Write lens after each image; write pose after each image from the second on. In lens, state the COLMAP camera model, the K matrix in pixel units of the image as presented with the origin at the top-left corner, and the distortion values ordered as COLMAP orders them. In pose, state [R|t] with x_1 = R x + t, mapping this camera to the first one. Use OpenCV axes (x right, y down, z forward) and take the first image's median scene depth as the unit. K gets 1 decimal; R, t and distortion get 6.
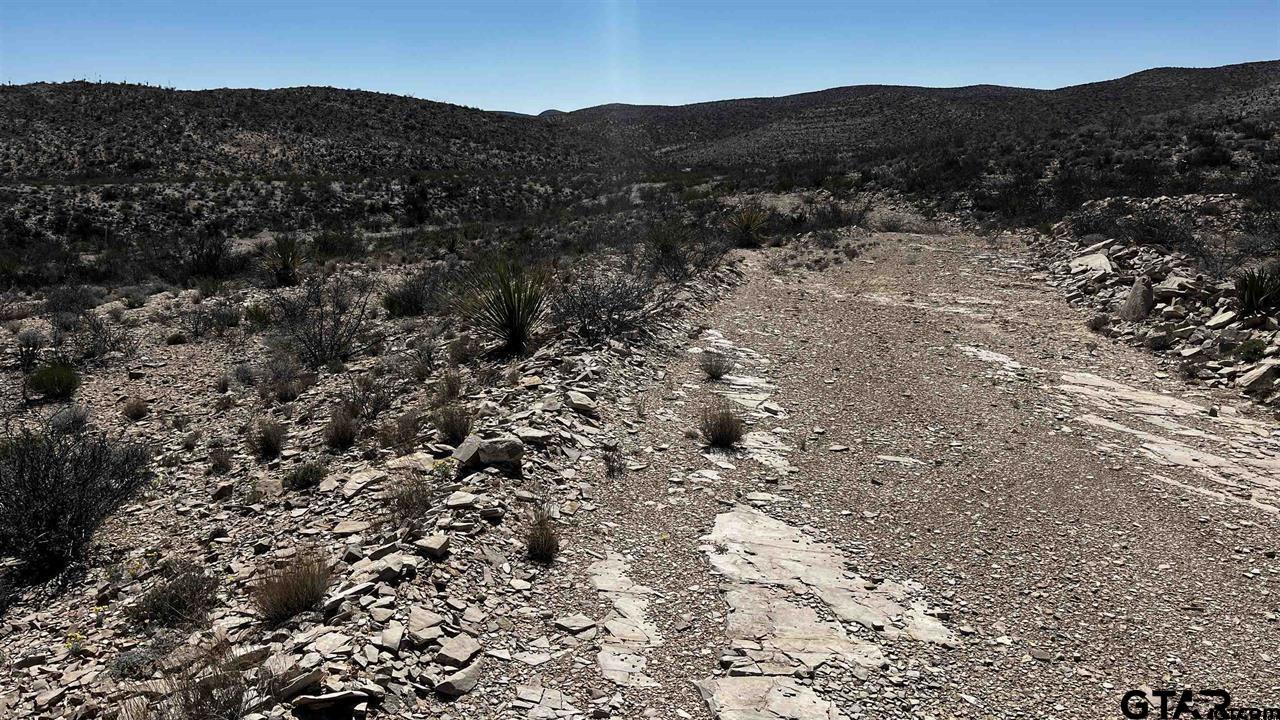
lens RADIAL K [[953.3, 0, 641.1], [0, 953.3, 353.6], [0, 0, 1]] dist [0.026080, -0.055587]
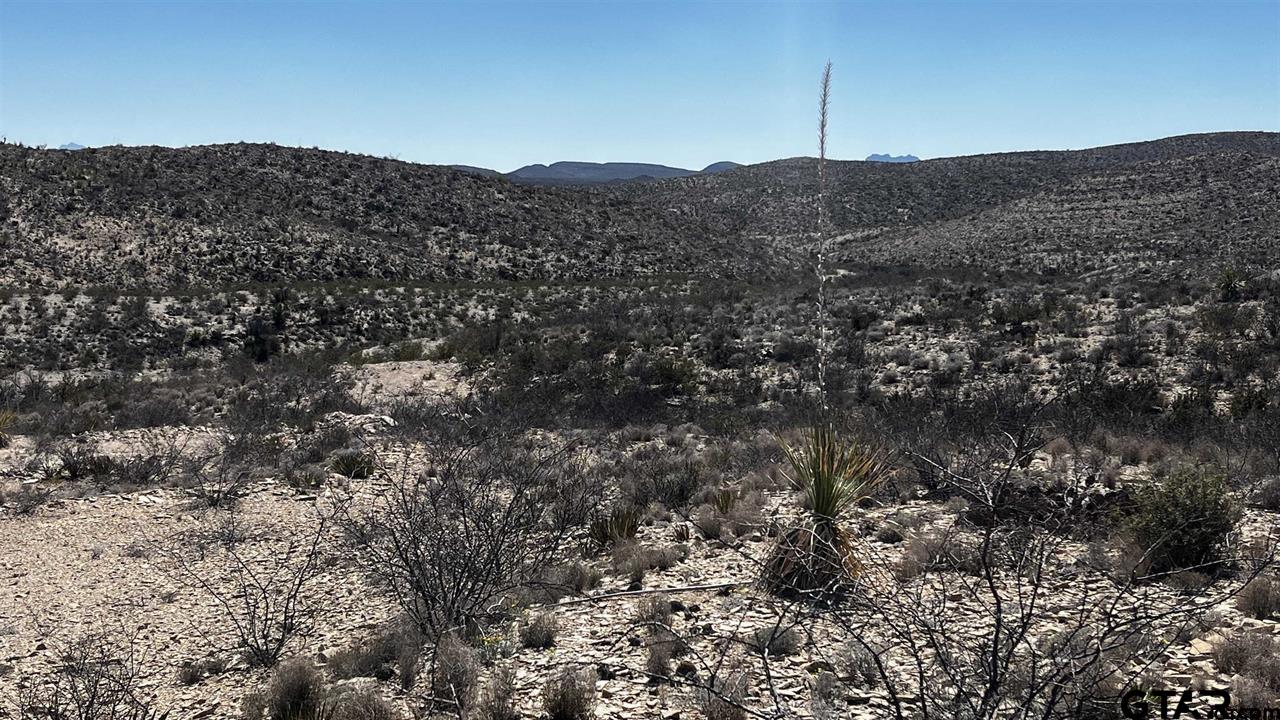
lens RADIAL K [[1621.9, 0, 627.8], [0, 1621.9, 360.5], [0, 0, 1]] dist [0.041409, 0.000000]
pose [[0.988854, 0.030881, -0.145648, 0.560889], [-0.049242, 0.991035, -0.124198, -0.008003], [0.140507, 0.129985, 0.981510, -0.358960]]
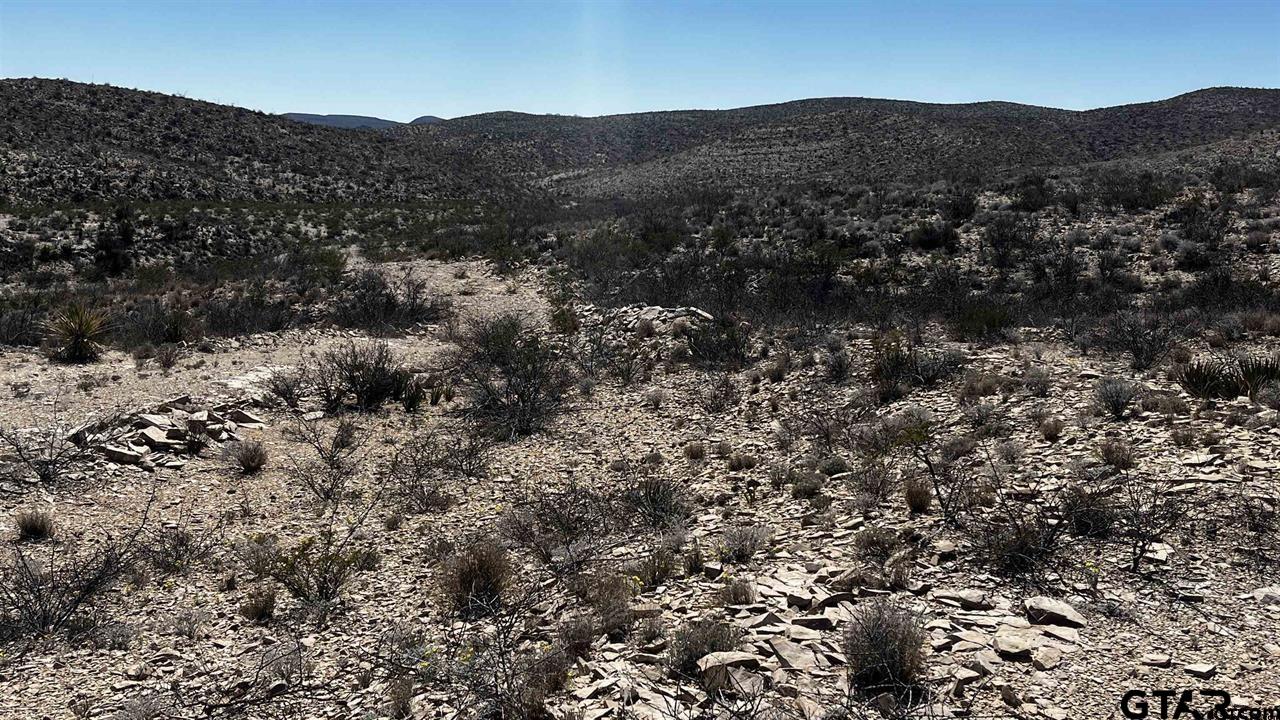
lens RADIAL K [[1316.2, 0, 637.6], [0, 1316.2, 369.6], [0, 0, 1]] dist [-0.003627, 0.000000]
pose [[0.997434, 0.017447, 0.069431, 0.250119], [-0.013008, 0.997872, -0.063886, -0.023023], [-0.070397, 0.062819, 0.995539, -0.015772]]
